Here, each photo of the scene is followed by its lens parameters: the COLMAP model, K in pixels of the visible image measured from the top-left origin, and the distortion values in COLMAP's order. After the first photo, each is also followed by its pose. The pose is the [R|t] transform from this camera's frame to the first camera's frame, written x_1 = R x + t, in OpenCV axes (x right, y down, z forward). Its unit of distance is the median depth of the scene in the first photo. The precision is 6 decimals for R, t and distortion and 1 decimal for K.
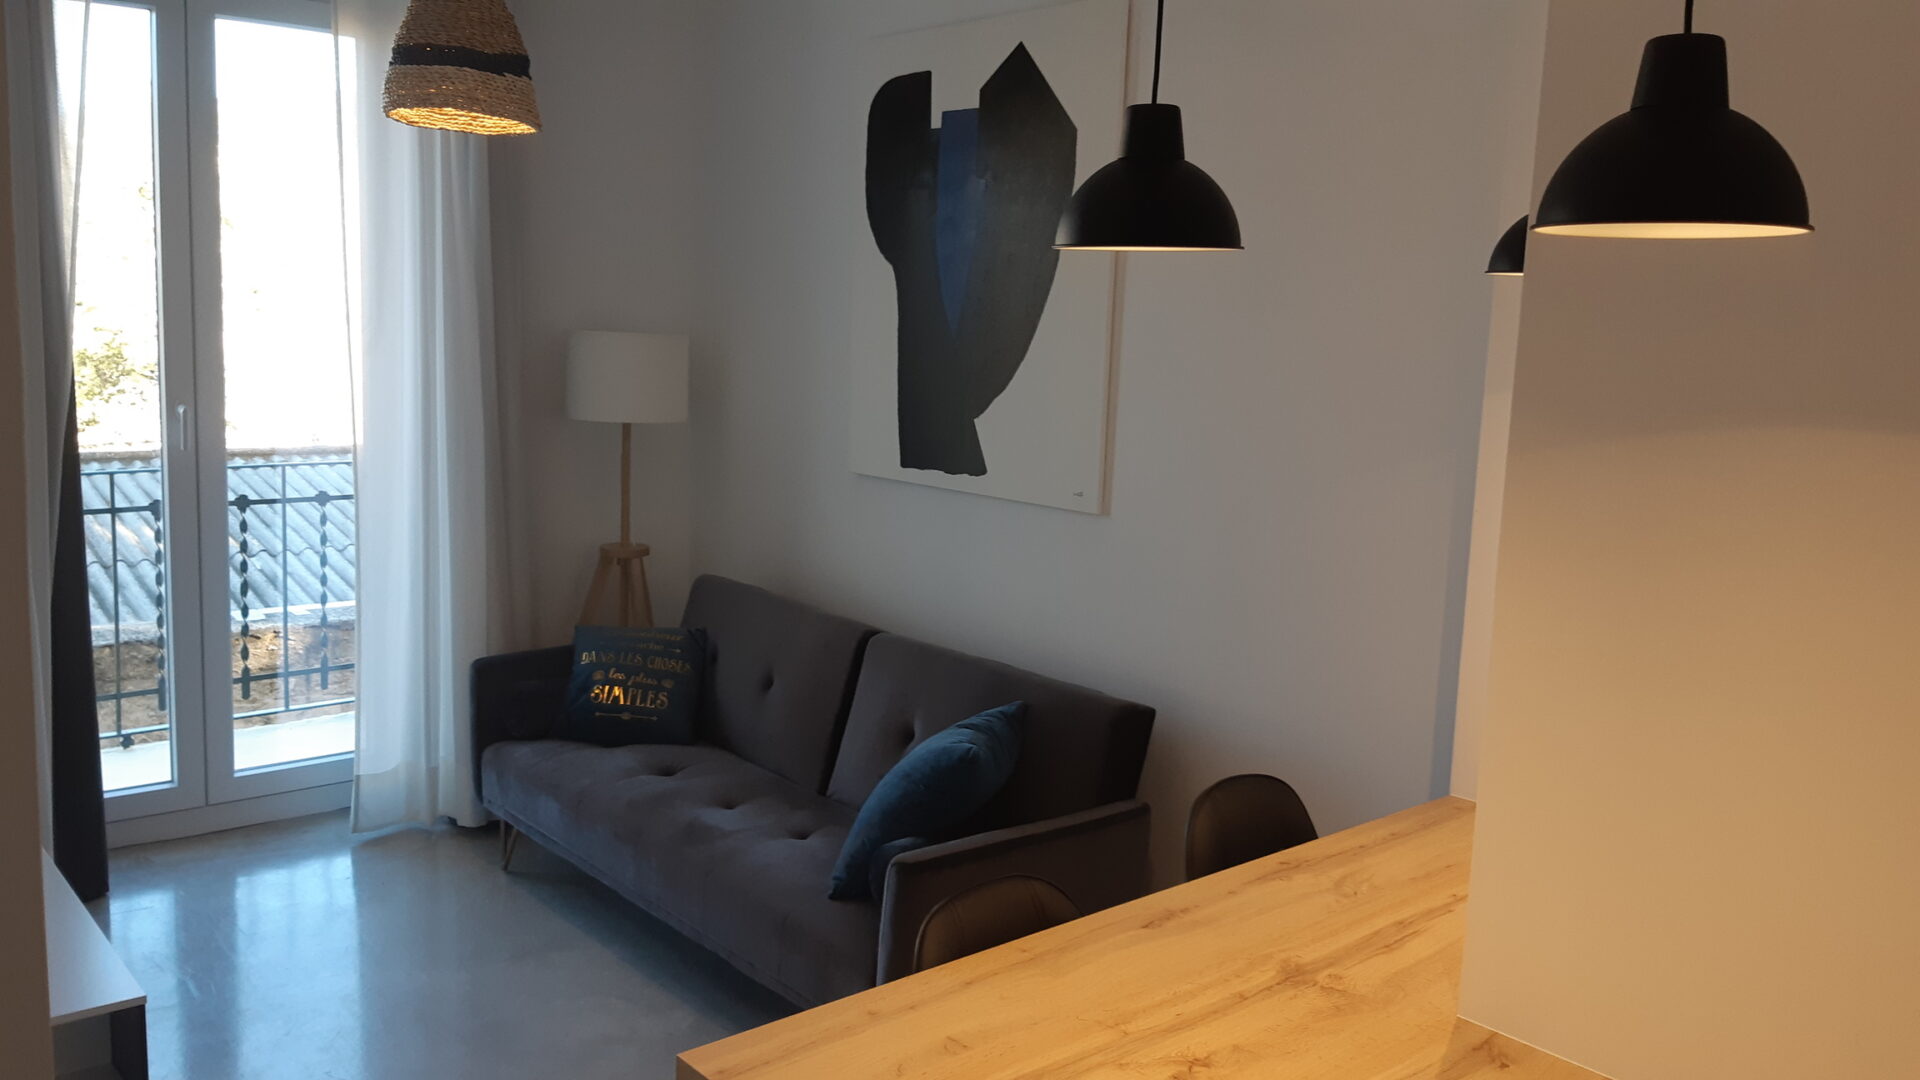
lens RADIAL K [[1484.8, 0, 974.6], [0, 1484.8, 494.6], [0, 0, 1]] dist [0.052874, -0.108057]
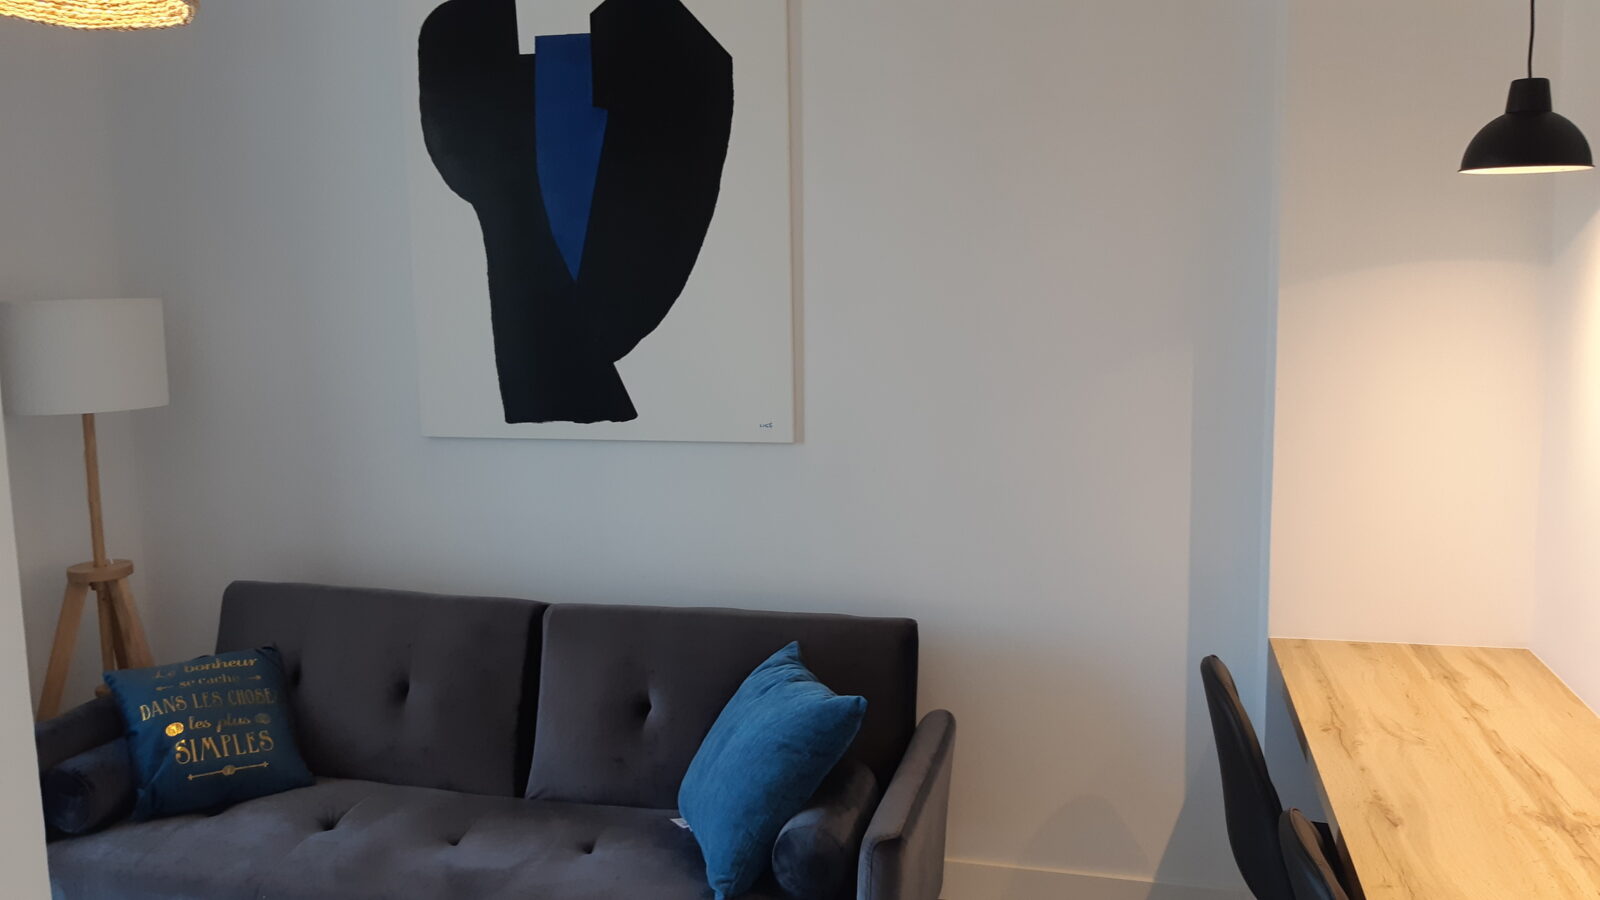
lens RADIAL K [[1237.4, 0, 817.7], [0, 1237.4, 410.8], [0, 0, 1]] dist [0.052874, -0.108057]
pose [[0.826037, -0.110681, 0.552641, -0.336919], [0.114877, 0.993008, 0.027168, -0.026858], [-0.551784, 0.041044, 0.832977, 0.272134]]
